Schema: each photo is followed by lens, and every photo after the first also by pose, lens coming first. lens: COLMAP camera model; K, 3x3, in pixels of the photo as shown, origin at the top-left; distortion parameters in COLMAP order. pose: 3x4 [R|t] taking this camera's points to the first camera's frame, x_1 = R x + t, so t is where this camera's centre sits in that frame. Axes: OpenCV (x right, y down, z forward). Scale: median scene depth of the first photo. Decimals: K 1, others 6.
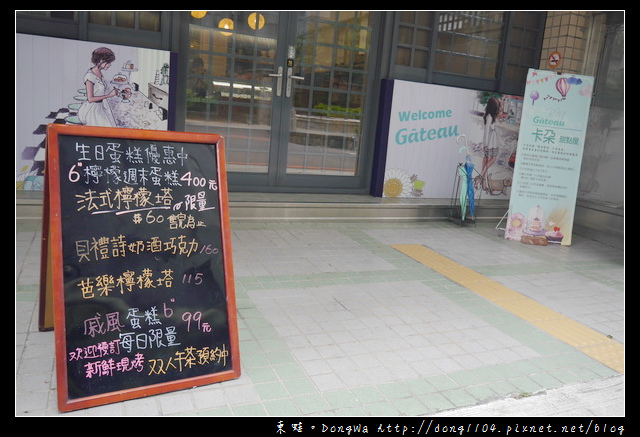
lens RADIAL K [[502.6, 0, 319.8], [0, 502.6, 219.6], [0, 0, 1]] dist [-0.032604, 0.000772]
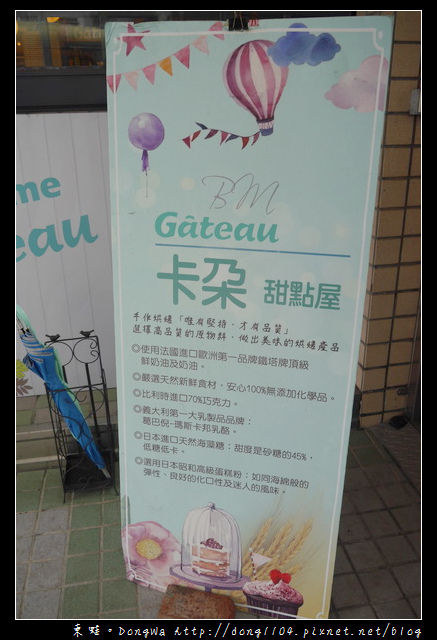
lens RADIAL K [[502.6, 0, 218.7], [0, 502.6, 315.8], [0, 0, 1]] dist [-0.032604, 0.000772]
pose [[0.969194, -0.011362, -0.246038, 0.522036], [0.054141, 0.984330, 0.167819, -0.194193], [0.240276, -0.175970, 0.954622, 0.736814]]
